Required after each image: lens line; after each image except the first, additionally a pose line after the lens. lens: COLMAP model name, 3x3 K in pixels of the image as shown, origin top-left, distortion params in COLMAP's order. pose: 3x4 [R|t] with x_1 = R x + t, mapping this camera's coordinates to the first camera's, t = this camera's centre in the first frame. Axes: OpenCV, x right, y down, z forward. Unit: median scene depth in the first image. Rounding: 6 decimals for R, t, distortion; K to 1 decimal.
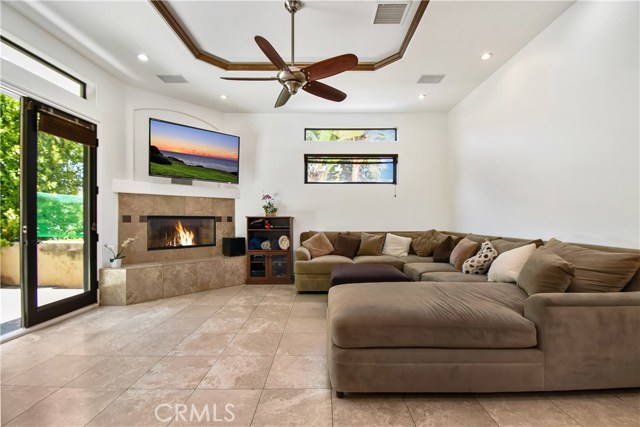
lens RADIAL K [[286.3, 0, 322.1], [0, 286.3, 217.2], [0, 0, 1]] dist [0.003977, -0.009660]
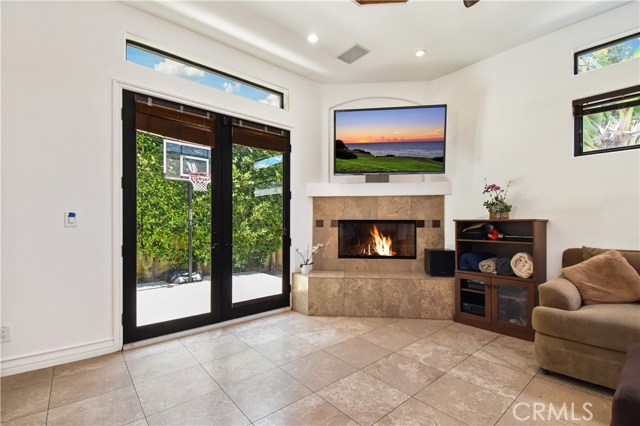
lens RADIAL K [[286.3, 0, 313.7], [0, 286.3, 225.5], [0, 0, 1]] dist [0.003977, -0.009660]
pose [[0.647633, 0.002291, -0.761949, 0.035252], [0.004407, 0.999967, 0.006753, 0.006013], [0.761940, -0.007731, 0.647602, 0.360902]]
